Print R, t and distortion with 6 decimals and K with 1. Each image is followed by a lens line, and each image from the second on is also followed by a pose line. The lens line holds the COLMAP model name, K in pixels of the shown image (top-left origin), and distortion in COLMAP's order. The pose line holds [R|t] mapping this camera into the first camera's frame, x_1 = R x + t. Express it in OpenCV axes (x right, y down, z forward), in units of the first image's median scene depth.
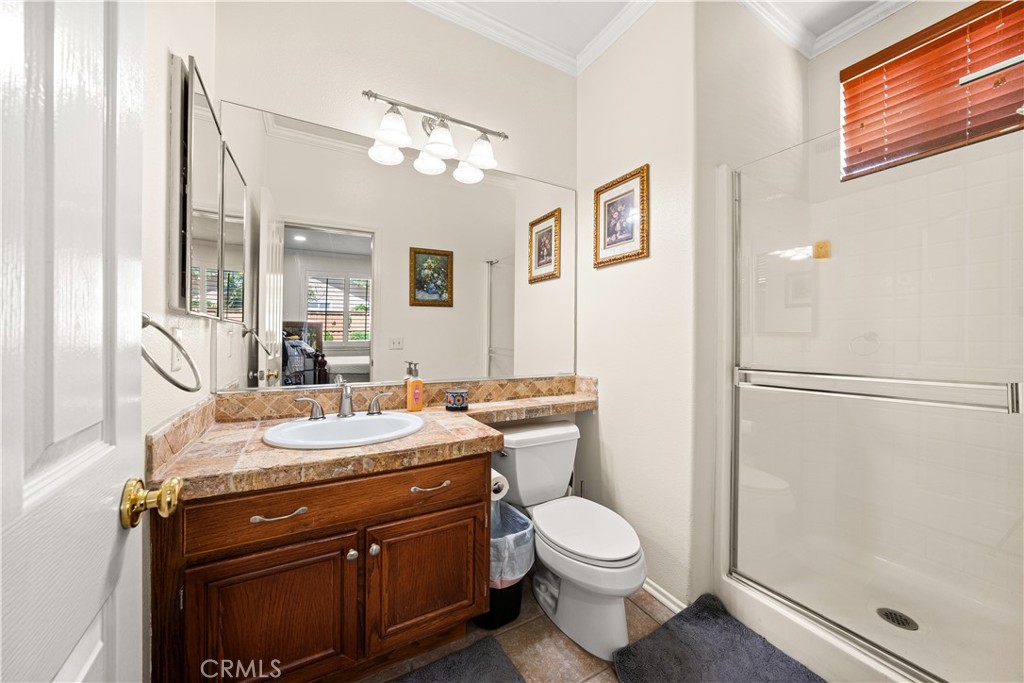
lens RADIAL K [[375.3, 0, 514.1], [0, 375.3, 340.1], [0, 0, 1]] dist [-0.001030, 0.000170]
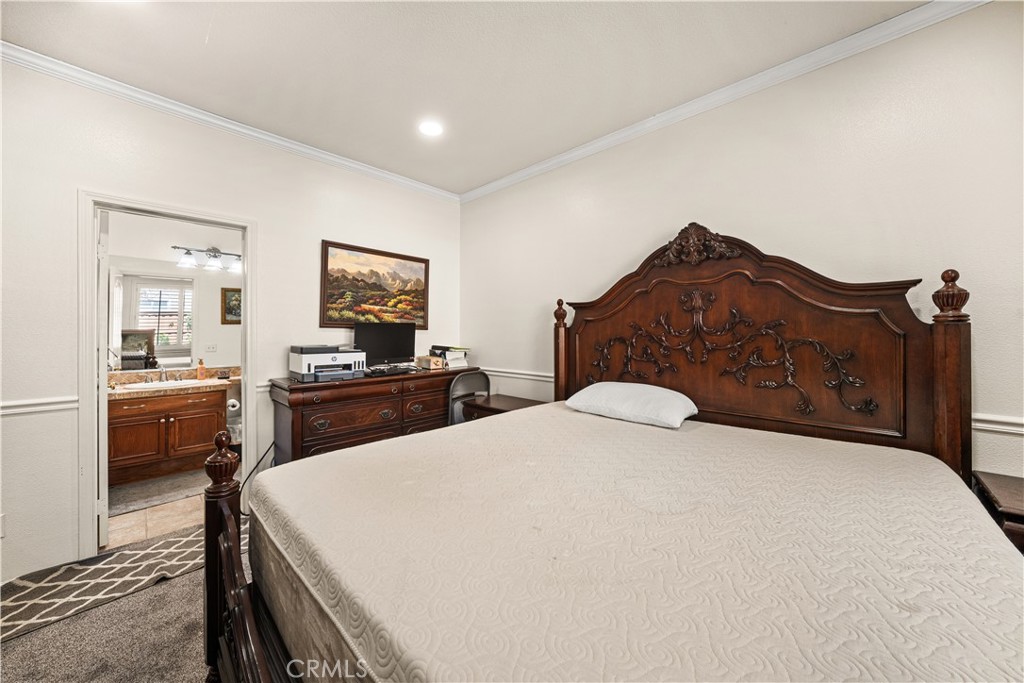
lens RADIAL K [[375.3, 0, 511.1], [0, 375.3, 335.5], [0, 0, 1]] dist [-0.001030, 0.000170]
pose [[0.959423, -0.003316, 0.281951, 1.020886], [0.005192, 0.999969, -0.005906, -0.066291], [-0.281923, 0.007131, 0.959411, -1.951496]]
